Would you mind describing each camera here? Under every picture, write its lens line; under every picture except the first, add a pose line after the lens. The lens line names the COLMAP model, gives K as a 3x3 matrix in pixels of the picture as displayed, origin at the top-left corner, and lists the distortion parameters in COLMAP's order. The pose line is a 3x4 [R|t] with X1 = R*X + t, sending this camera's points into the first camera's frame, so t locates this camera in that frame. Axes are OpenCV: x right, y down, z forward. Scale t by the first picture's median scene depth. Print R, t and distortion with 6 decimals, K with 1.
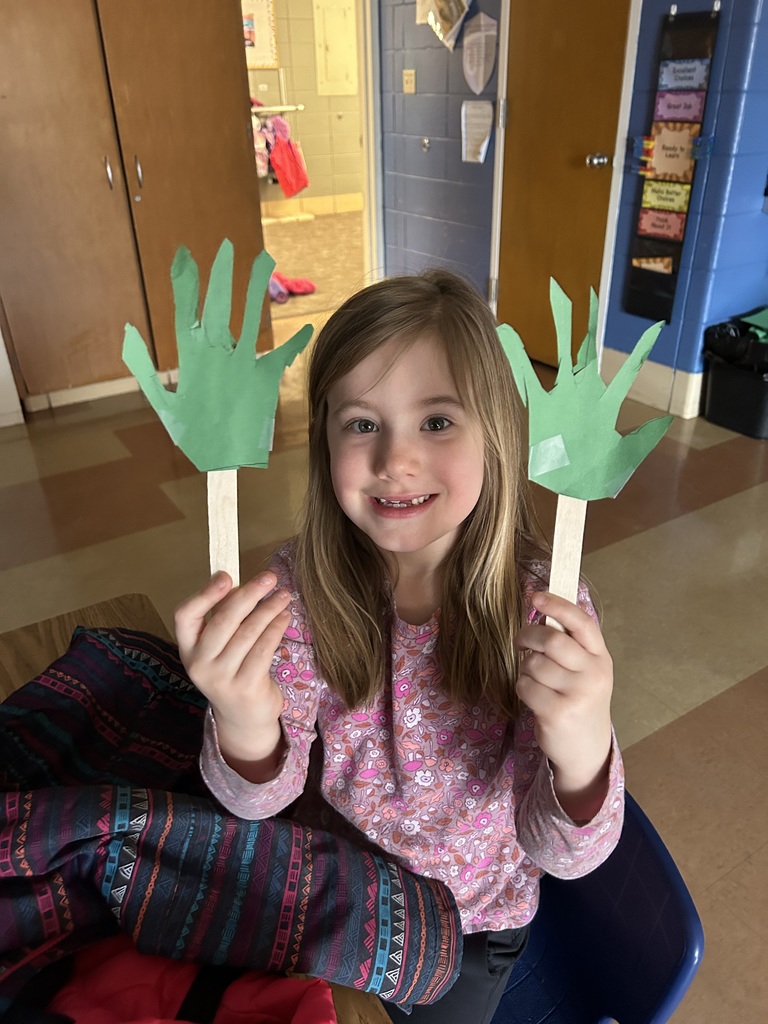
lens RADIAL K [[764.8, 0, 385.3], [0, 764.8, 510.8], [0, 0, 1]] dist [0.044134, -0.051385]
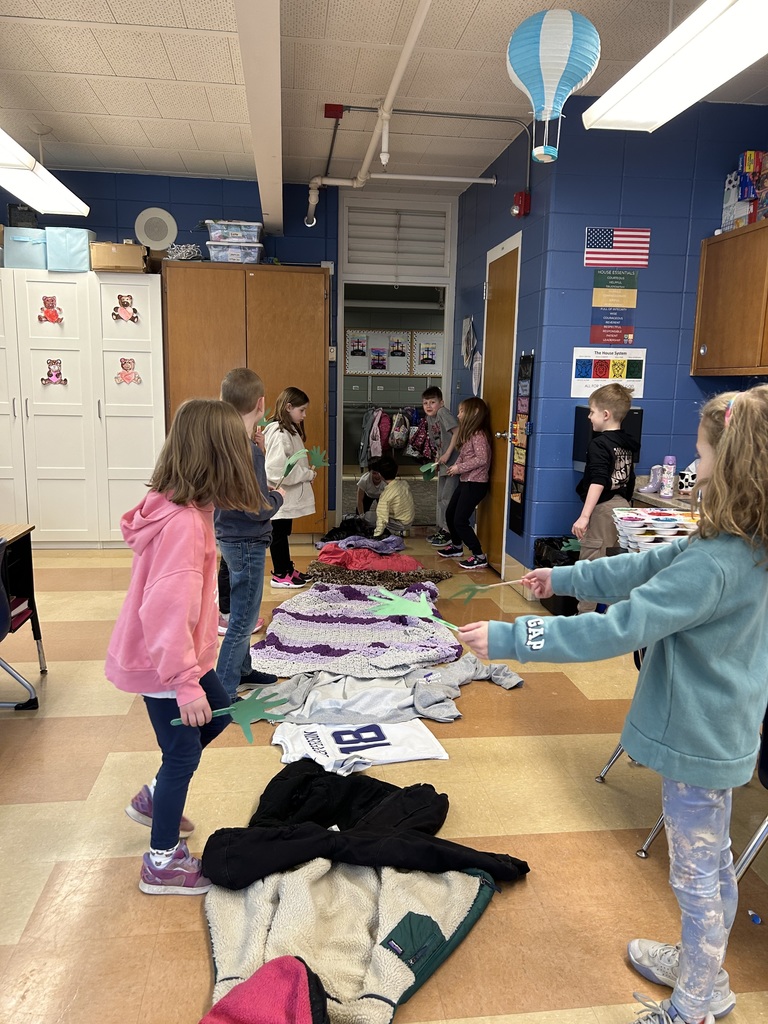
lens RADIAL K [[764.8, 0, 382.8], [0, 764.8, 520.7], [0, 0, 1]] dist [0.044134, -0.051385]
pose [[0.905502, 0.110040, -0.409825, 0.781557], [-0.237775, 0.931505, -0.275246, 0.219469], [0.351466, 0.346682, 0.869645, -0.426112]]
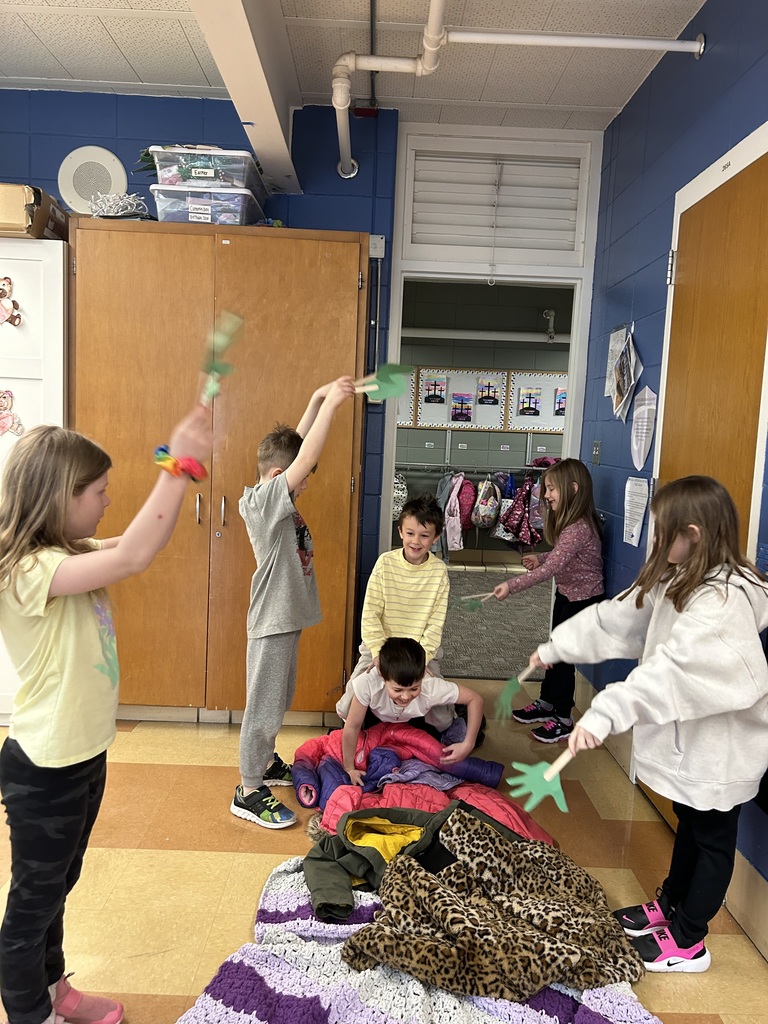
lens RADIAL K [[764.8, 0, 377.6], [0, 764.8, 518.1], [0, 0, 1]] dist [0.044134, -0.051385]
pose [[0.846947, 0.112042, -0.519738, 0.399280], [-0.308404, 0.899811, -0.308590, -0.199432], [0.433091, 0.421649, 0.796646, 0.318217]]
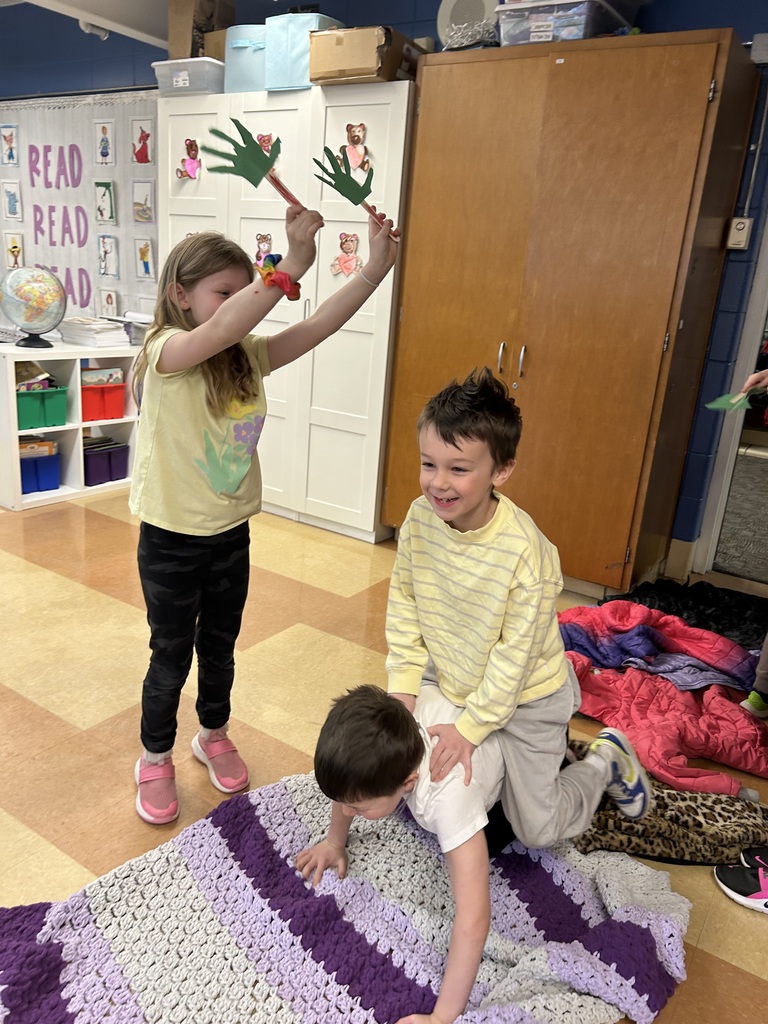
lens RADIAL K [[764.8, 0, 383.4], [0, 764.8, 510.9], [0, 0, 1]] dist [0.044134, -0.051385]
pose [[0.408662, 0.315015, -0.856598, 0.545613], [-0.514599, 0.854666, 0.068802, -0.271583], [0.753779, 0.412687, 0.511377, 0.478209]]
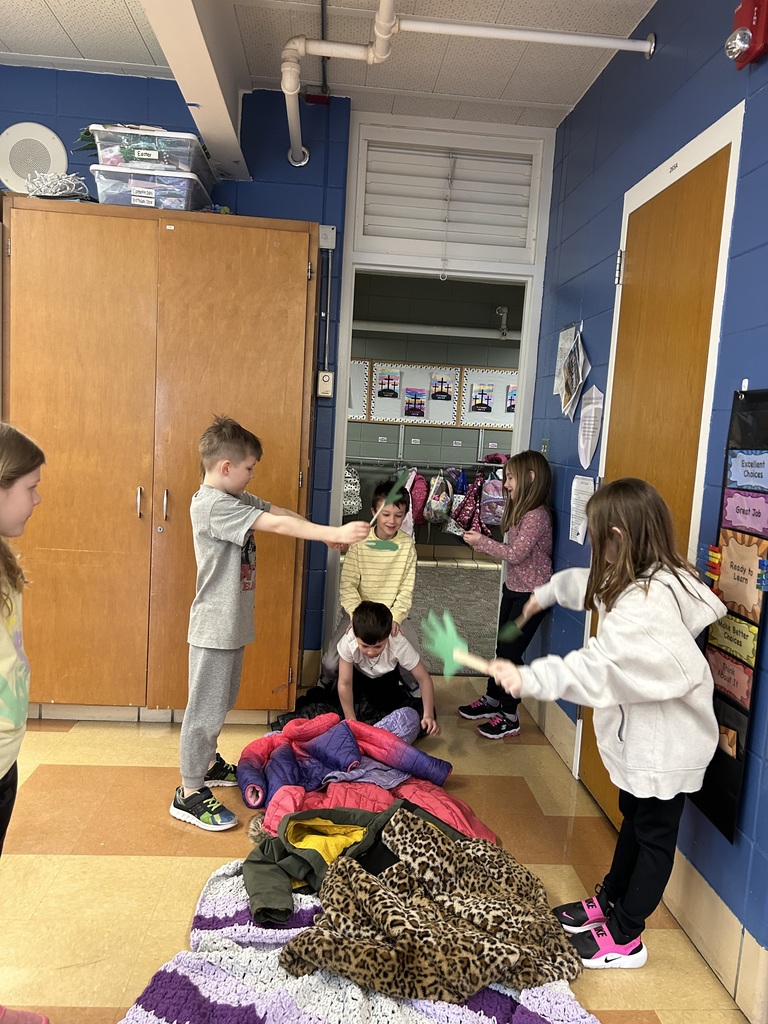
lens RADIAL K [[764.8, 0, 379.8], [0, 764.8, 521.2], [0, 0, 1]] dist [0.044134, -0.051385]
pose [[0.876410, 0.125736, -0.464861, 0.400403], [-0.296995, 0.900996, -0.316227, -0.209374], [0.379077, 0.415206, 0.826985, 0.330920]]
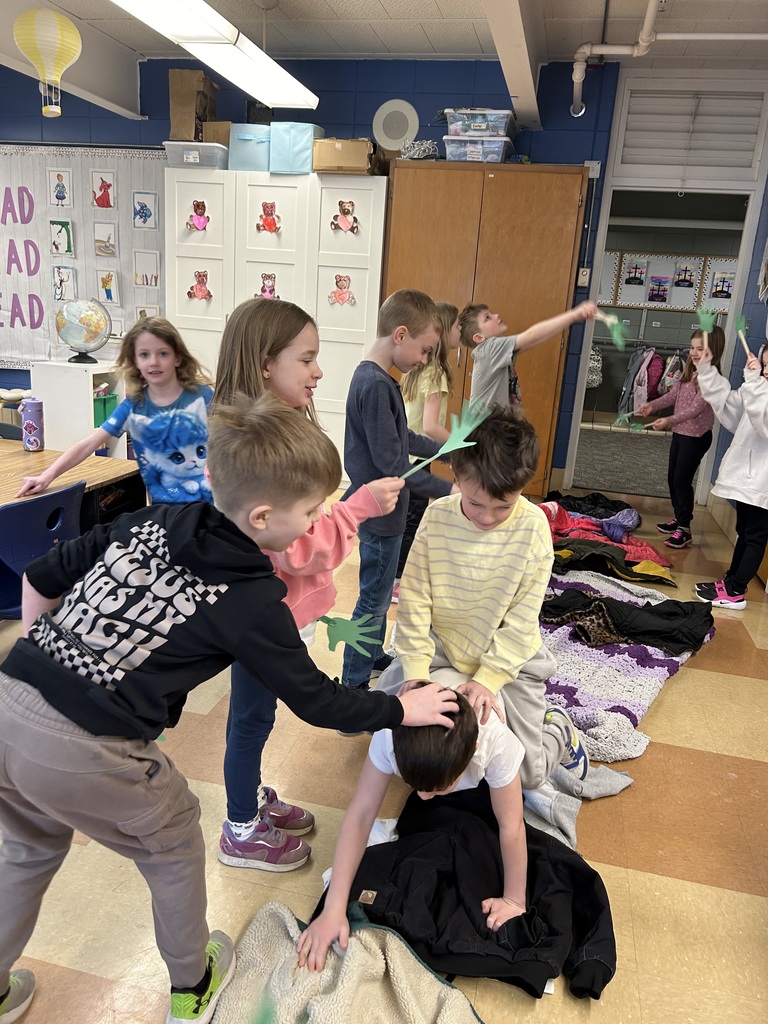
lens RADIAL K [[764.8, 0, 393.2], [0, 764.8, 510.5], [0, 0, 1]] dist [0.044134, -0.051385]
pose [[0.703737, 0.248809, -0.665469, 0.716914], [-0.413652, 0.905030, -0.099061, 0.063088], [0.577622, 0.344985, 0.739823, -0.140706]]
